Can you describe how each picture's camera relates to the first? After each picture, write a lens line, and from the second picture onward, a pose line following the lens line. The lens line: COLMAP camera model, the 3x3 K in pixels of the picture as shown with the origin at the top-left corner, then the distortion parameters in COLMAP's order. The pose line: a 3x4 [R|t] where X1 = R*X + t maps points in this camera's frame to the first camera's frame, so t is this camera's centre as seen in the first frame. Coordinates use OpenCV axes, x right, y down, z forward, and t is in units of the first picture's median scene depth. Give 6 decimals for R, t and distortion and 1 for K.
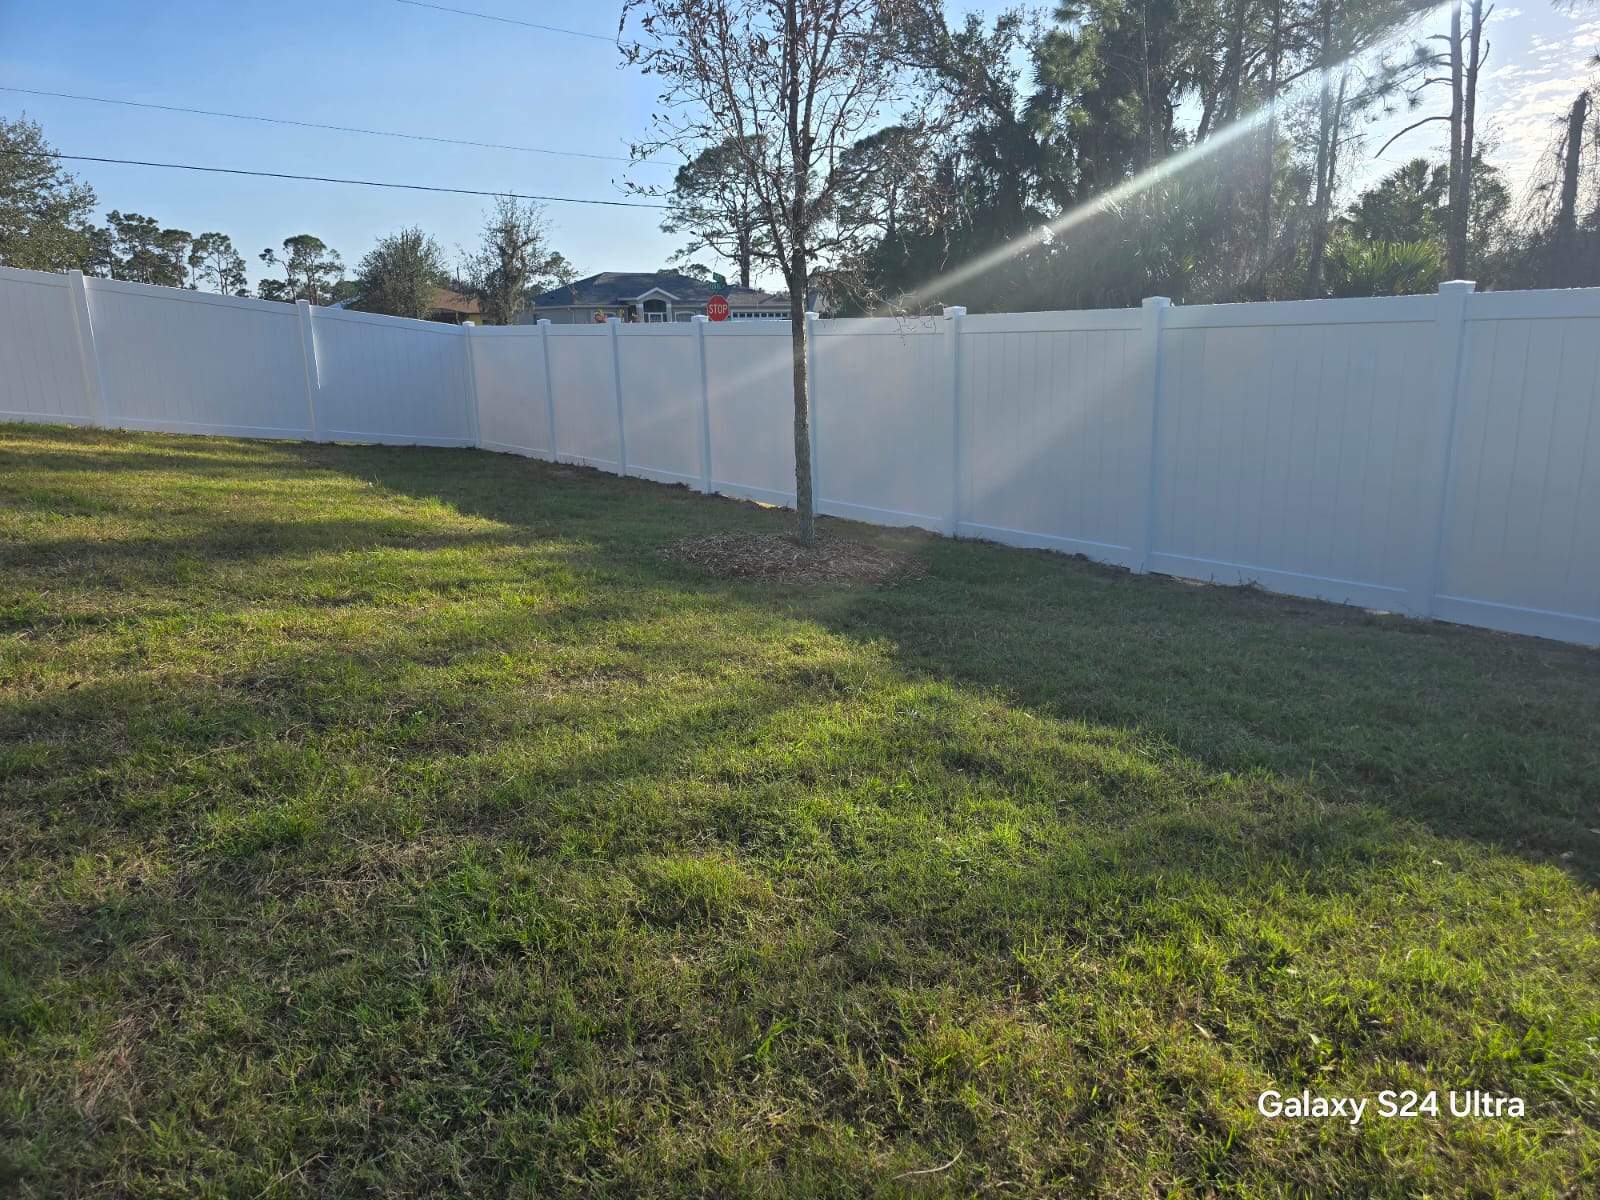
lens RADIAL K [[1051.2, 0, 804.0], [0, 1051.2, 589.4], [0, 0, 1]] dist [0.064774, -0.079919]
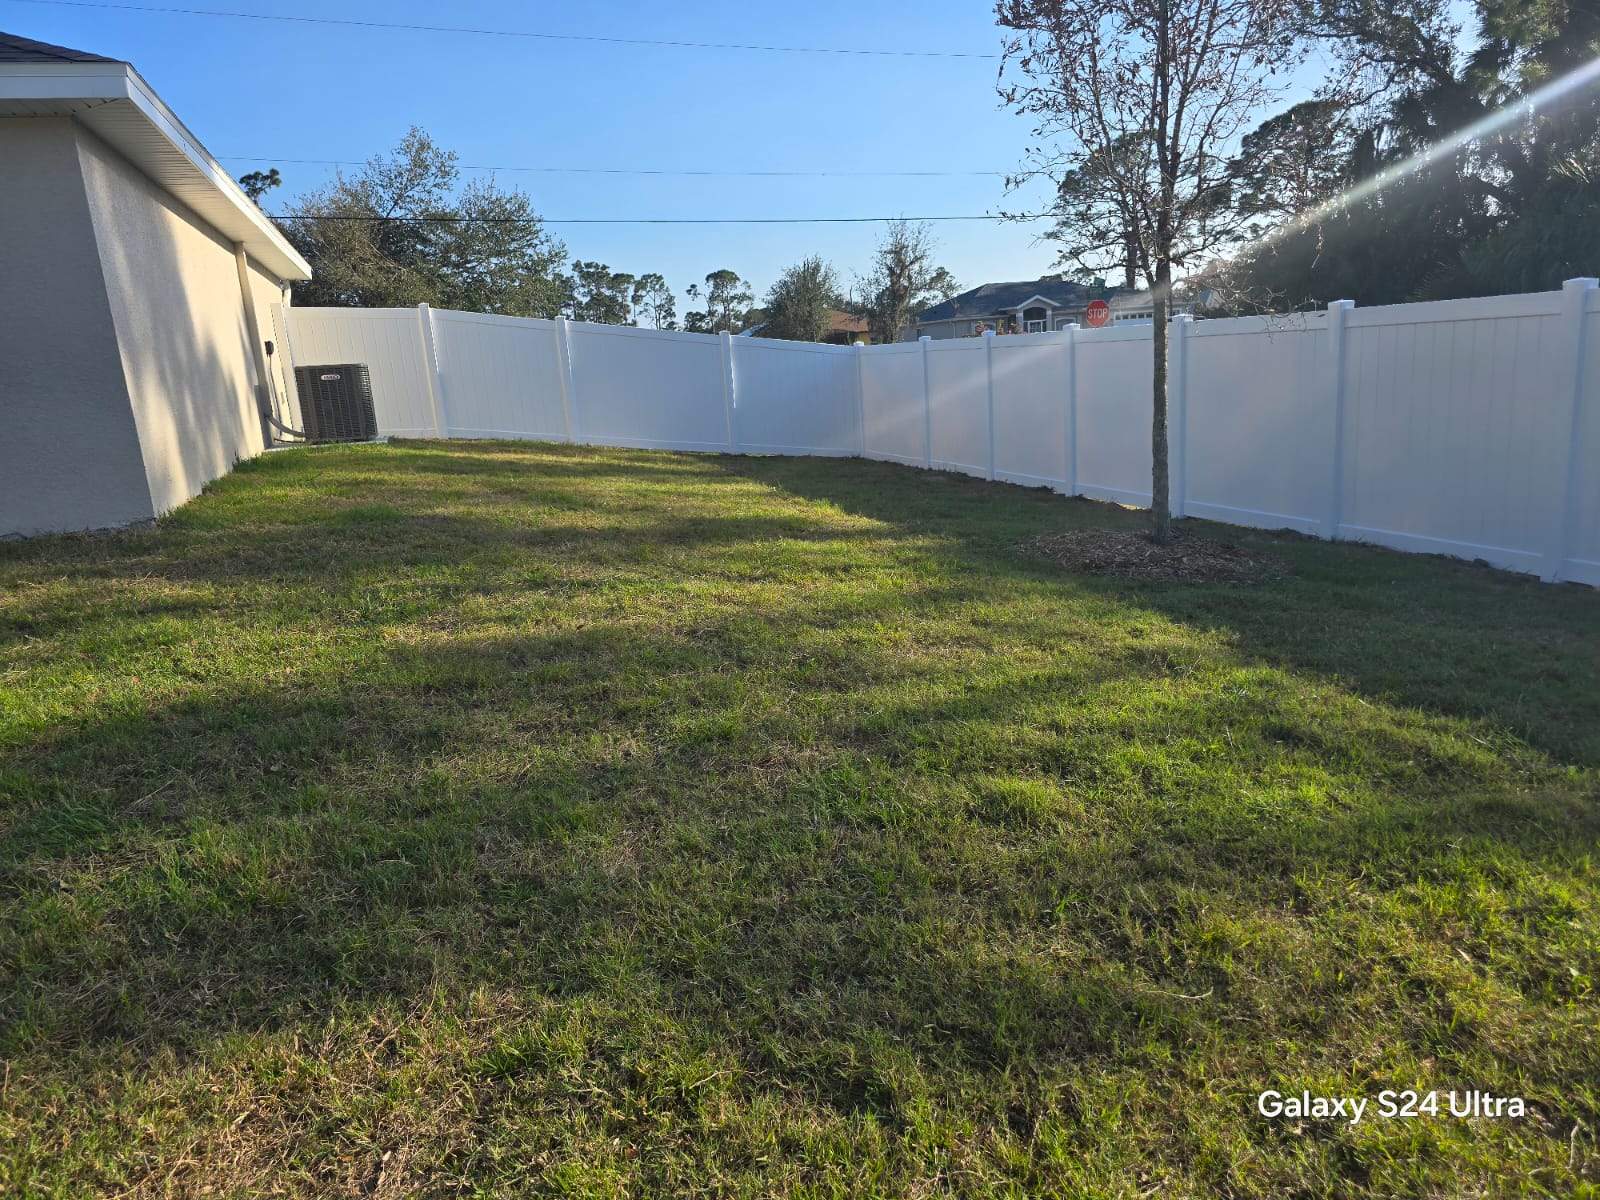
lens RADIAL K [[1045.1, 0, 812.0], [0, 1045.1, 620.5], [0, 0, 1]] dist [0.052724, -0.054249]
pose [[0.941475, 0.039953, -0.334705, 0.038169], [-0.032674, 0.999092, 0.027351, 0.023463], [0.335494, -0.014814, 0.941926, -0.126582]]
